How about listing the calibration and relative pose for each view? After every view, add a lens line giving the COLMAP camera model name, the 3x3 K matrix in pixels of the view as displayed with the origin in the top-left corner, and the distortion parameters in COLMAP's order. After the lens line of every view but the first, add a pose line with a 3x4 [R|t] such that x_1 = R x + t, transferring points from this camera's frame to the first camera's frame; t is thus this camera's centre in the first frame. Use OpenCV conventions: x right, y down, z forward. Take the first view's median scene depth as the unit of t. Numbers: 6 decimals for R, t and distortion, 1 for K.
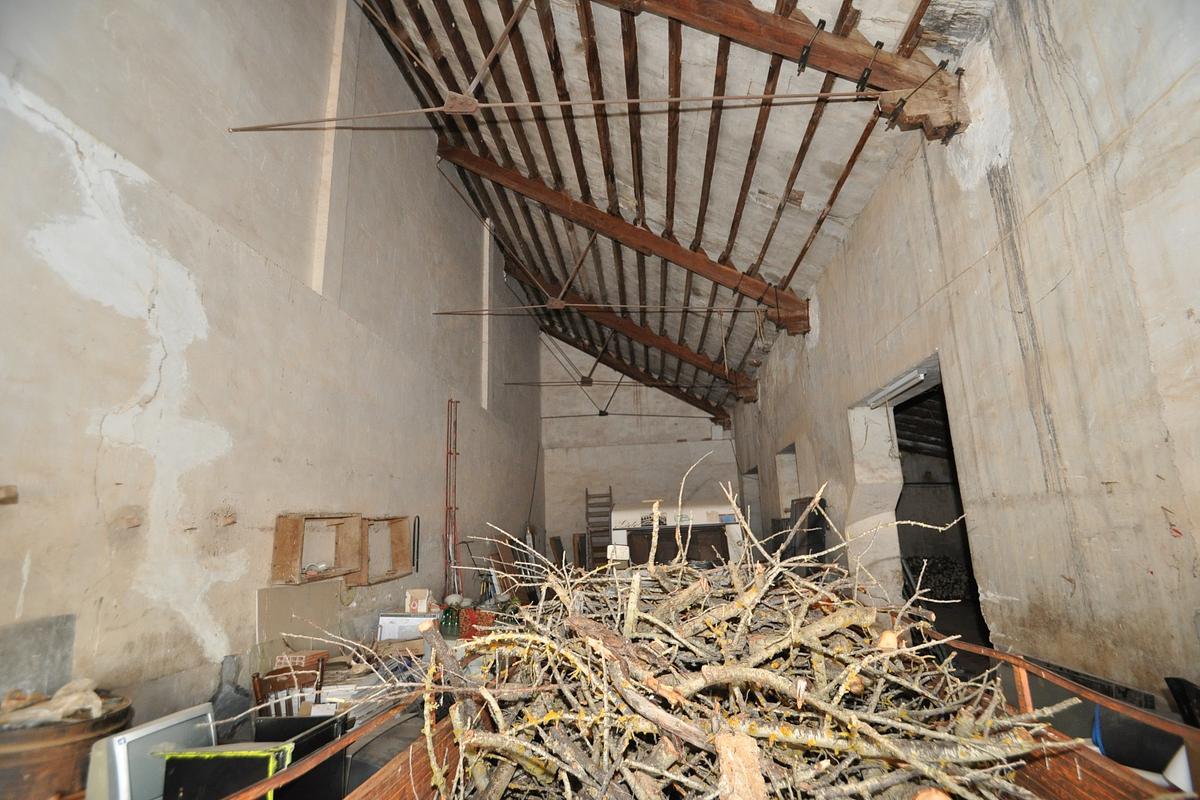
lens RADIAL K [[547.8, 0, 598.9], [0, 547.8, 415.5], [0, 0, 1]] dist [0.026245, -0.021148]
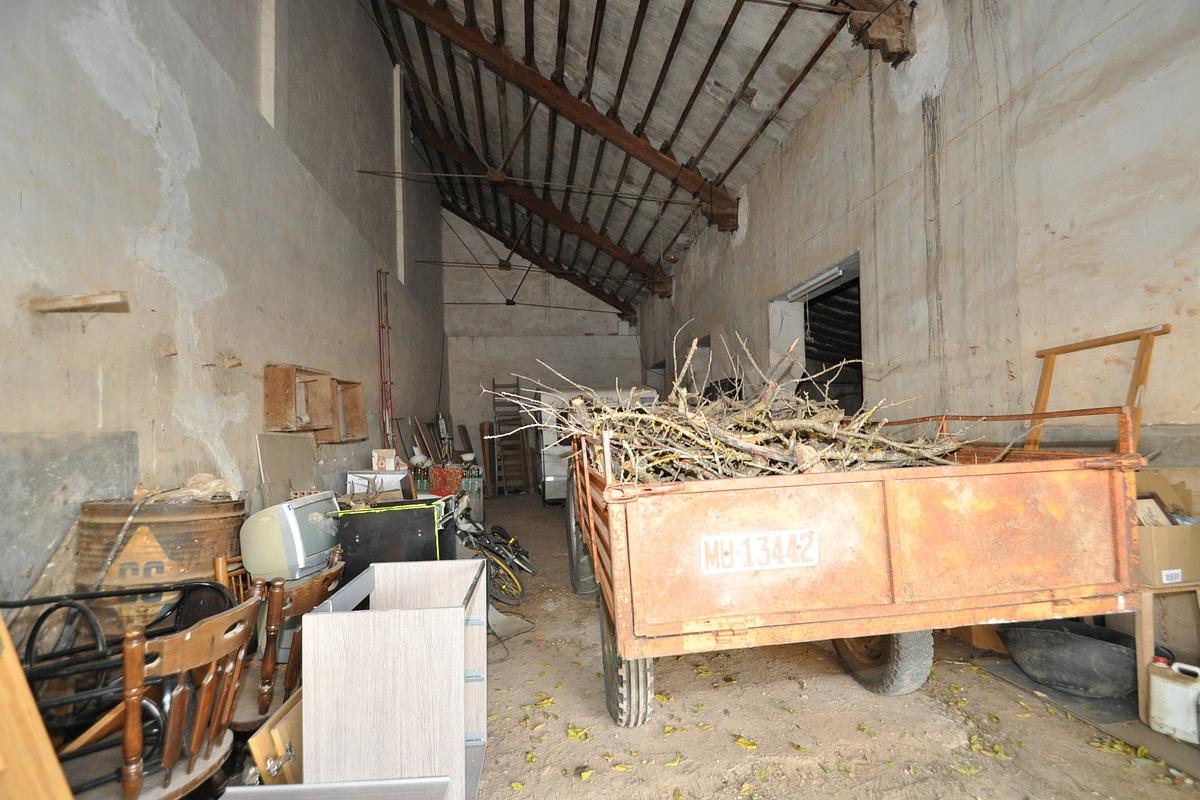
lens RADIAL K [[574.0, 0, 600.3], [0, 574.0, 426.0], [0, 0, 1]] dist [0.022237, -0.025992]
pose [[0.971387, 0.013256, 0.237130, -0.195020], [-0.056309, 0.982828, 0.175724, 0.059407], [-0.230729, -0.184049, 0.955453, -0.129510]]
